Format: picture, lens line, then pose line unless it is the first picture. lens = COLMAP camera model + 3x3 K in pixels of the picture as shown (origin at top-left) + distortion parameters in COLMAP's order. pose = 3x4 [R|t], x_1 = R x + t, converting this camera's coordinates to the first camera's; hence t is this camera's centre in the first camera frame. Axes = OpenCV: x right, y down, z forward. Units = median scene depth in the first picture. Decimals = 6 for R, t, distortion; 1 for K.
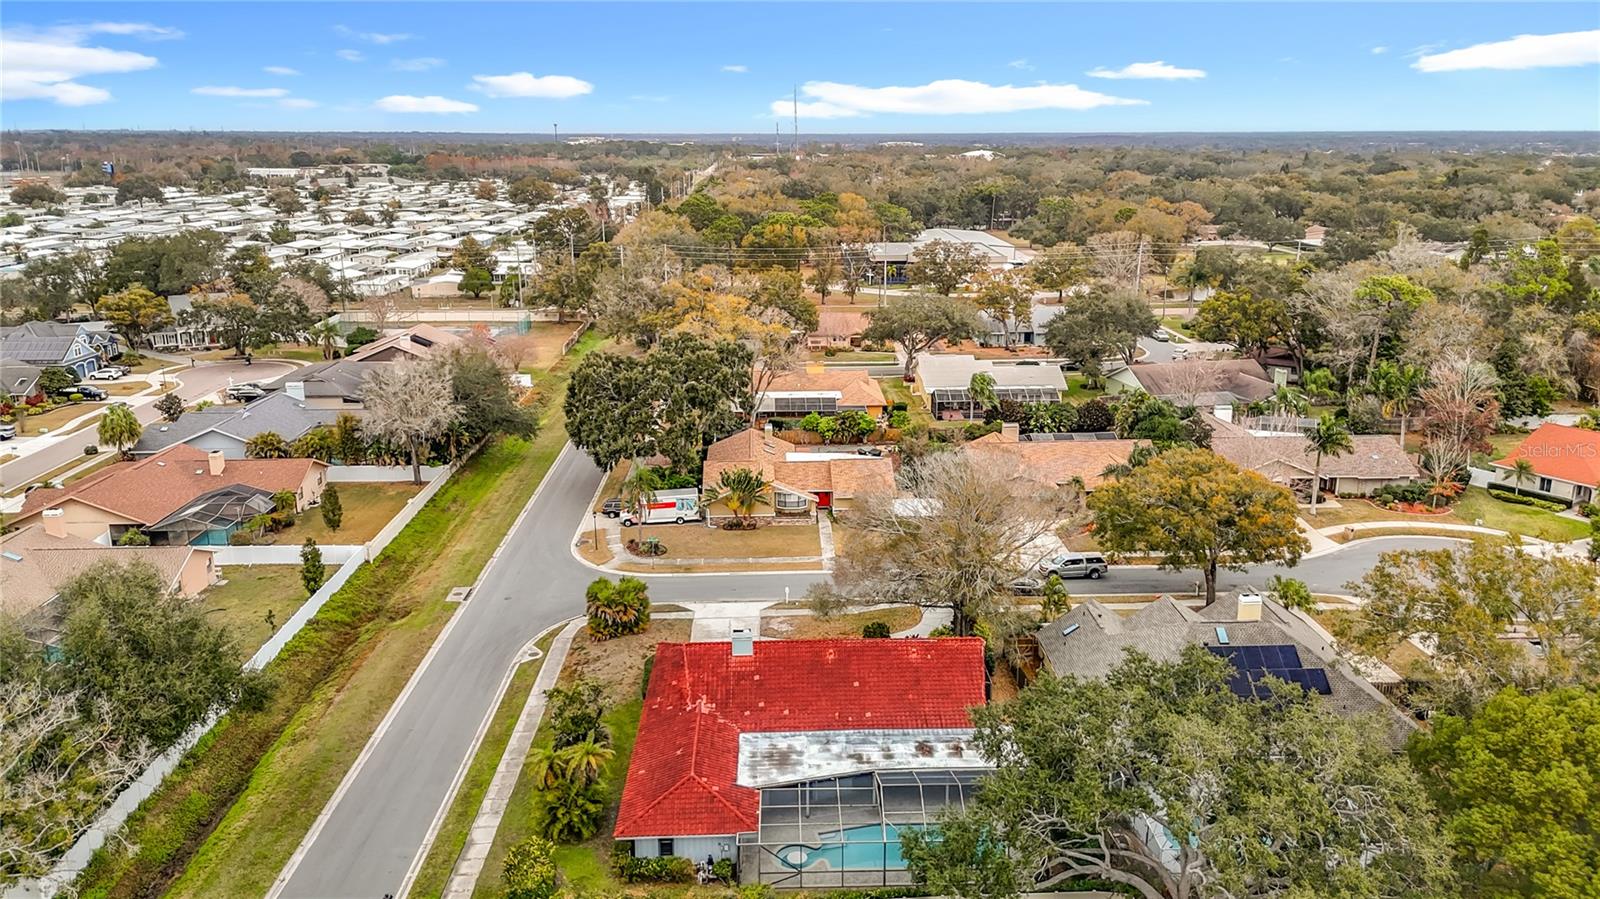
lens RADIAL K [[1197.5, 0, 800.5], [0, 1197.5, 435.1], [0, 0, 1]] dist [0.096819, -0.075308]
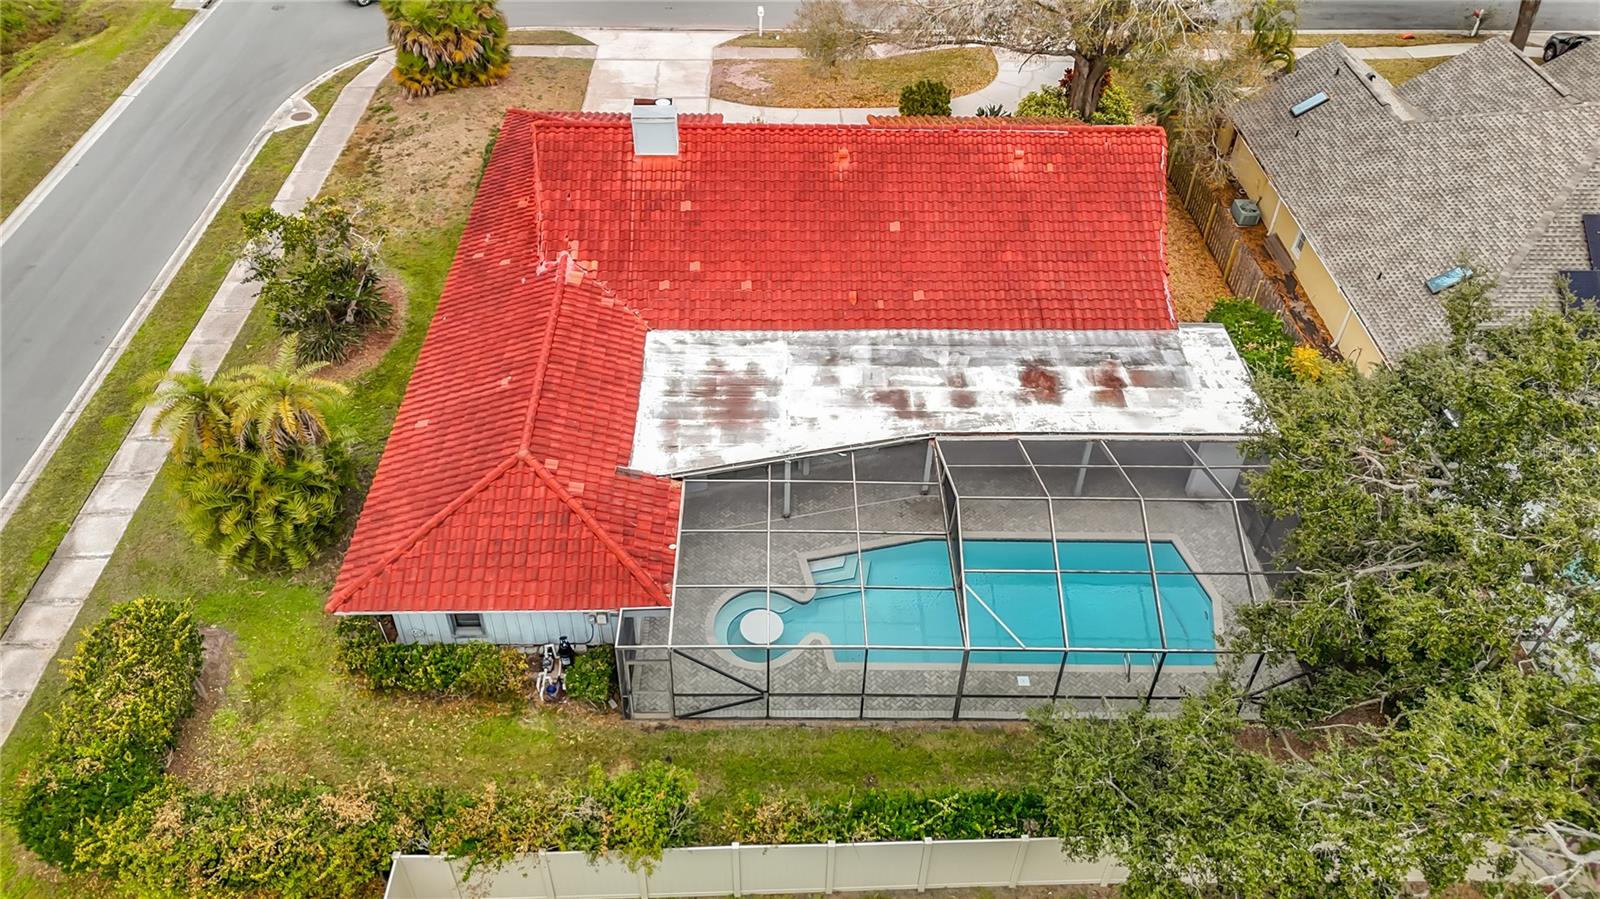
lens RADIAL K [[1167.6, 0, 794.7], [0, 1167.6, 474.8], [0, 0, 1]] dist [0.087998, -0.099893]
pose [[0.999577, 0.023599, 0.017023, 0.001025], [-0.028871, 0.877381, 0.478925, 0.075693], [-0.003633, -0.479213, 0.877691, 0.571608]]
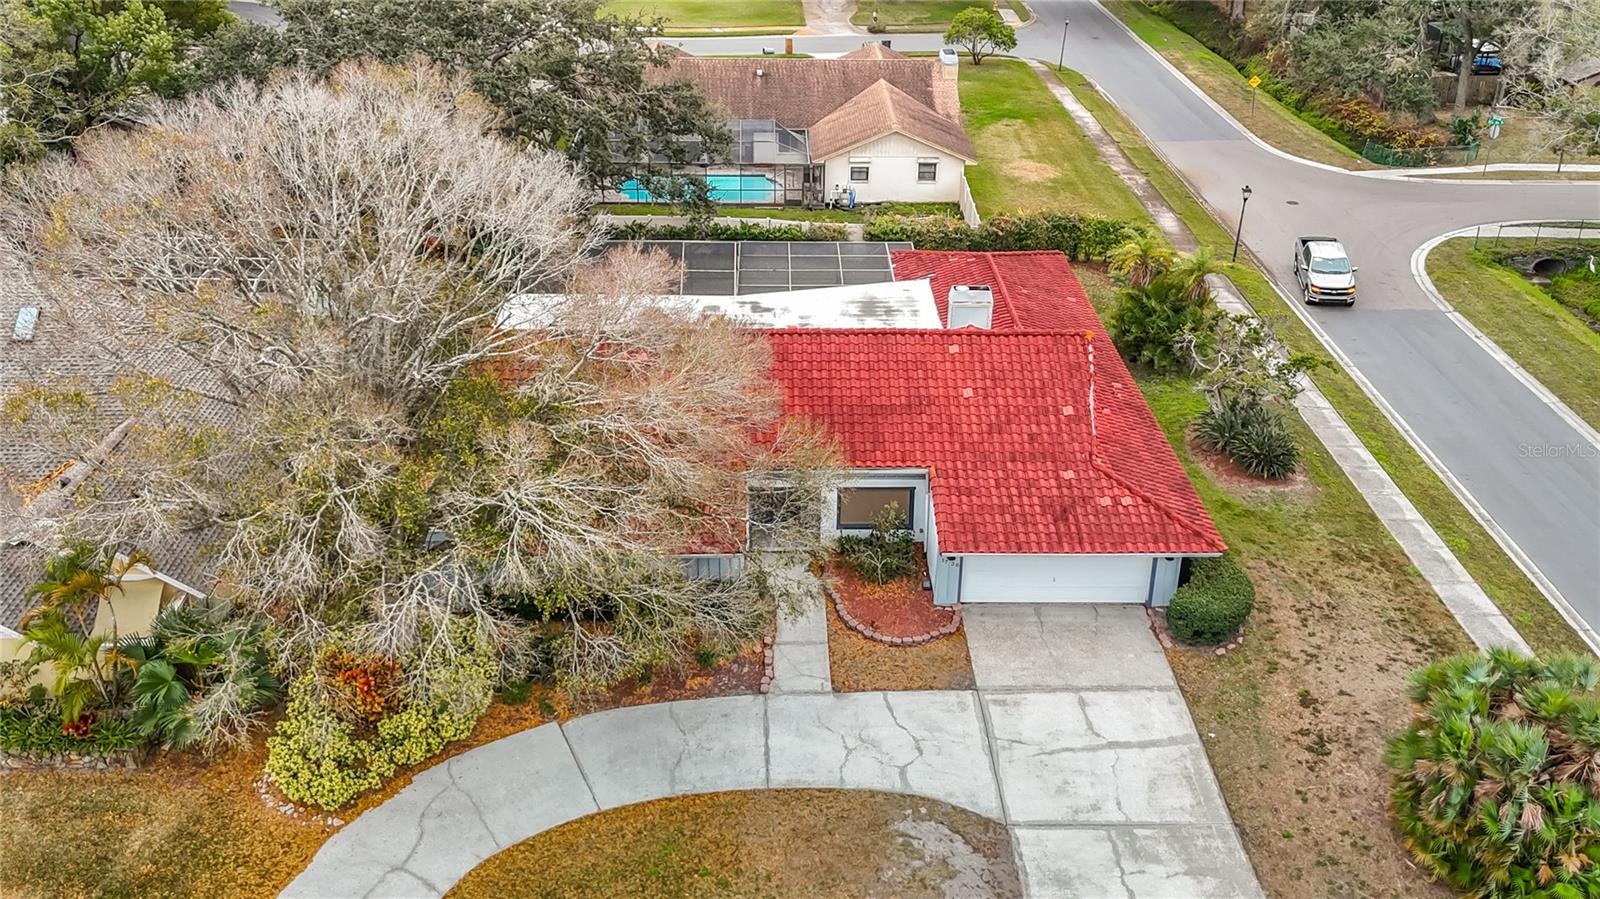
lens RADIAL K [[1419.8, 0, 806.0], [0, 1419.8, 415.3], [0, 0, 1]] dist [0.169591, -0.338035]
pose [[-0.999956, 0.004037, -0.008417, 0.026526], [-0.002414, 0.759201, 0.650852, -0.194416], [0.009018, 0.650844, -0.759158, 1.580959]]
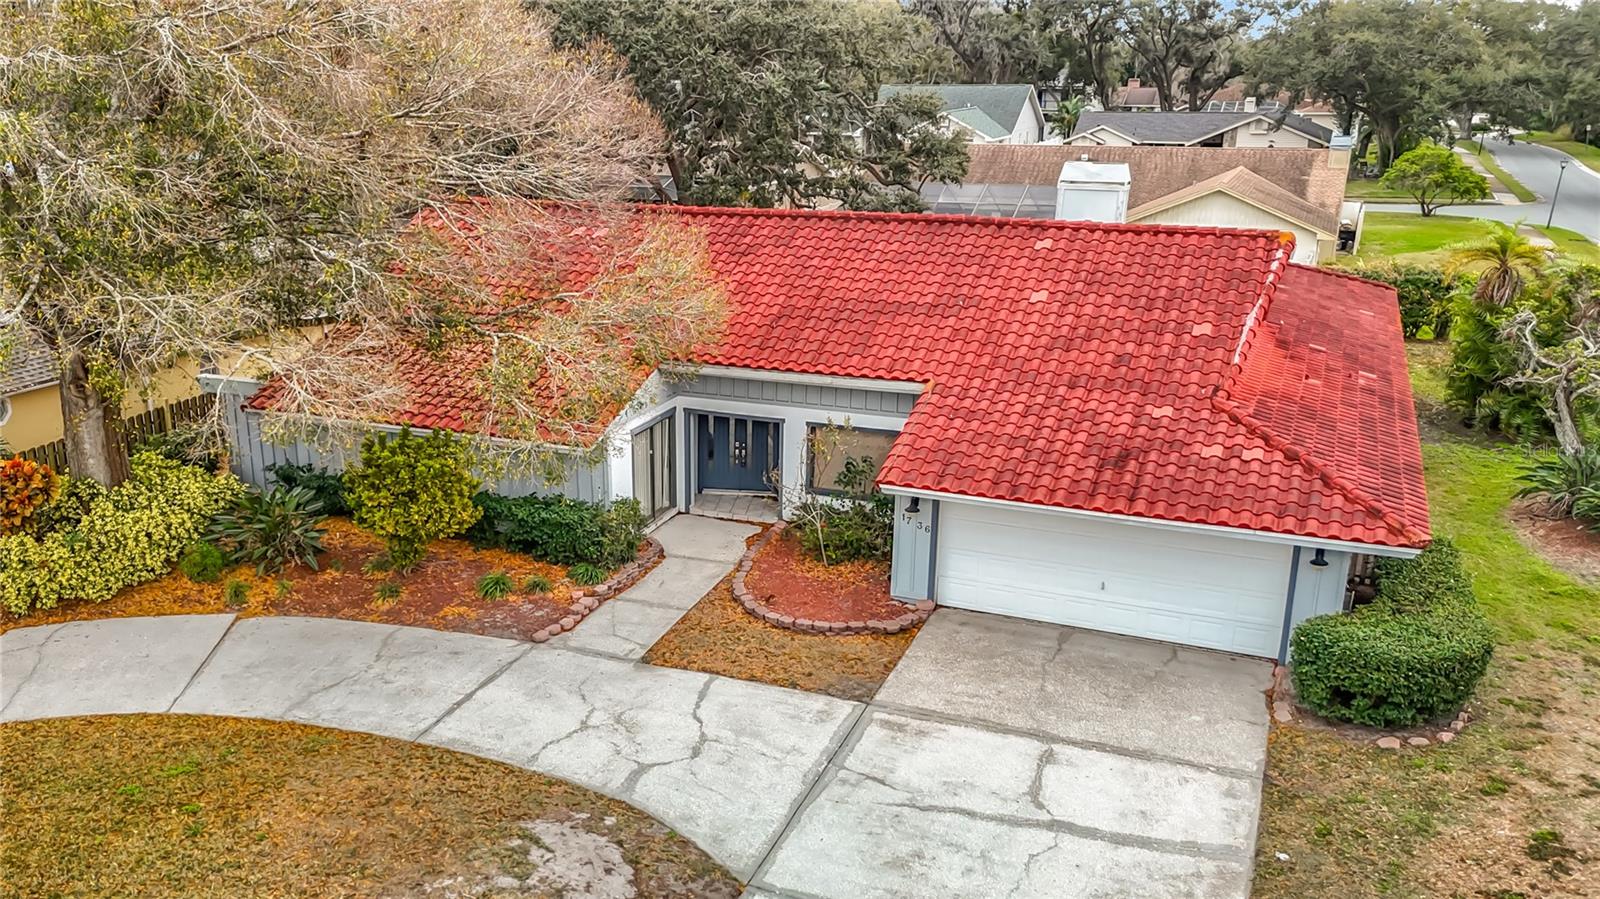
lens RADIAL K [[1359.6, 0, 695.9], [0, 1359.6, 508.8], [0, 0, 1]] dist [0.107141, -0.125850]
pose [[-0.900529, -0.120092, 0.417883, -0.123611], [0.119026, 0.856296, 0.502583, 0.048420], [-0.418187, 0.502330, -0.756825, 1.453487]]
